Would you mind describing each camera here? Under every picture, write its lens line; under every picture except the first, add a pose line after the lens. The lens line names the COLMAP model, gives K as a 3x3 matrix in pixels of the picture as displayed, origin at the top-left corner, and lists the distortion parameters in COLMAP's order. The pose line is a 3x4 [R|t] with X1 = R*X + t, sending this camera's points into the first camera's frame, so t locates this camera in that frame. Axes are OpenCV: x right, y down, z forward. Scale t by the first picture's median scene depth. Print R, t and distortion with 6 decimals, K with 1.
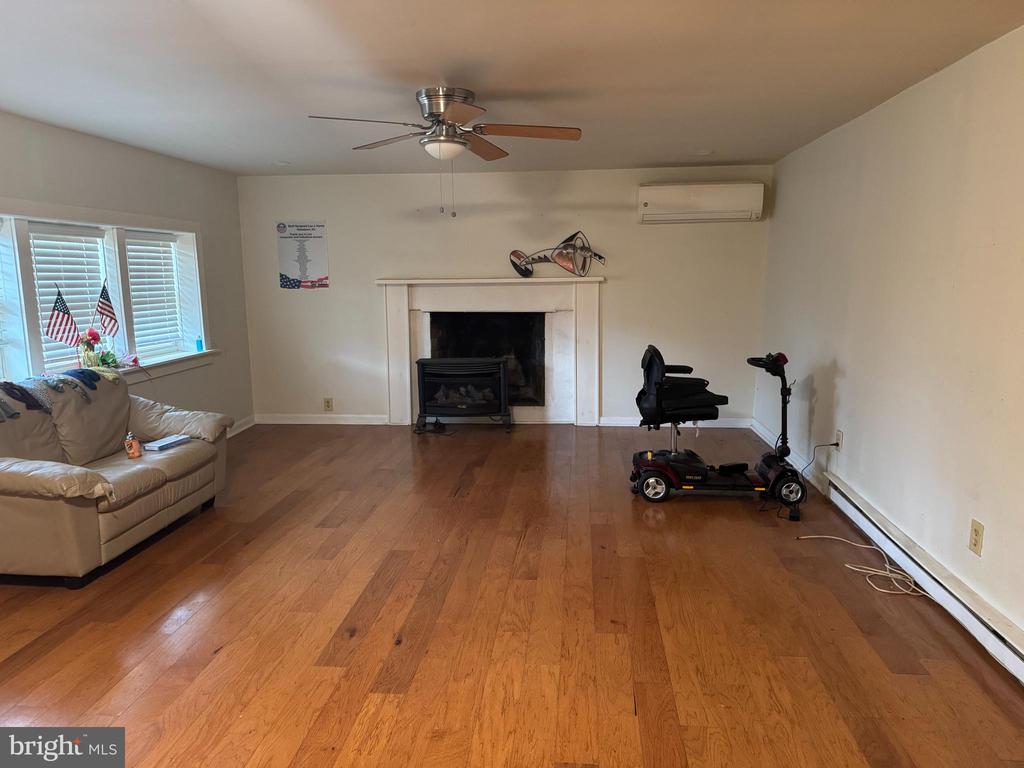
lens RADIAL K [[702.0, 0, 516.8], [0, 702.0, 392.8], [0, 0, 1]] dist [0.098705, -0.154322]
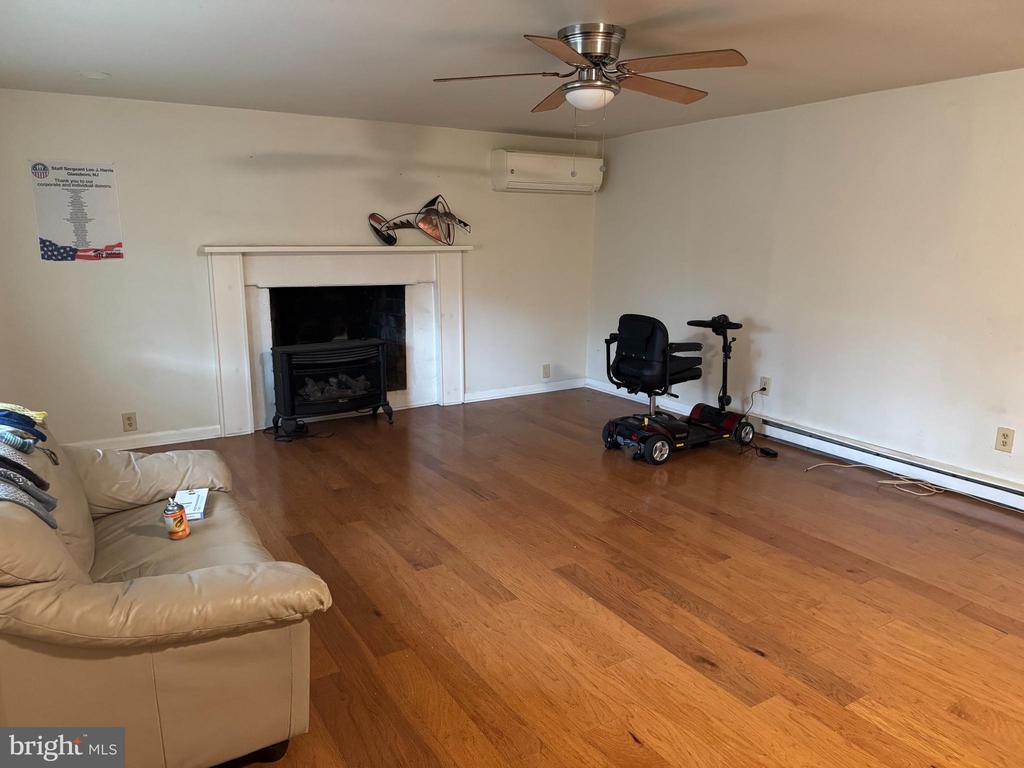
lens RADIAL K [[705.3, 0, 508.6], [0, 705.3, 392.6], [0, 0, 1]] dist [0.085053, -0.111893]
pose [[0.804831, -0.118581, 0.581537, -0.403834], [0.092493, 0.992925, 0.074460, -0.034008], [-0.586252, -0.006140, 0.810105, 0.197844]]
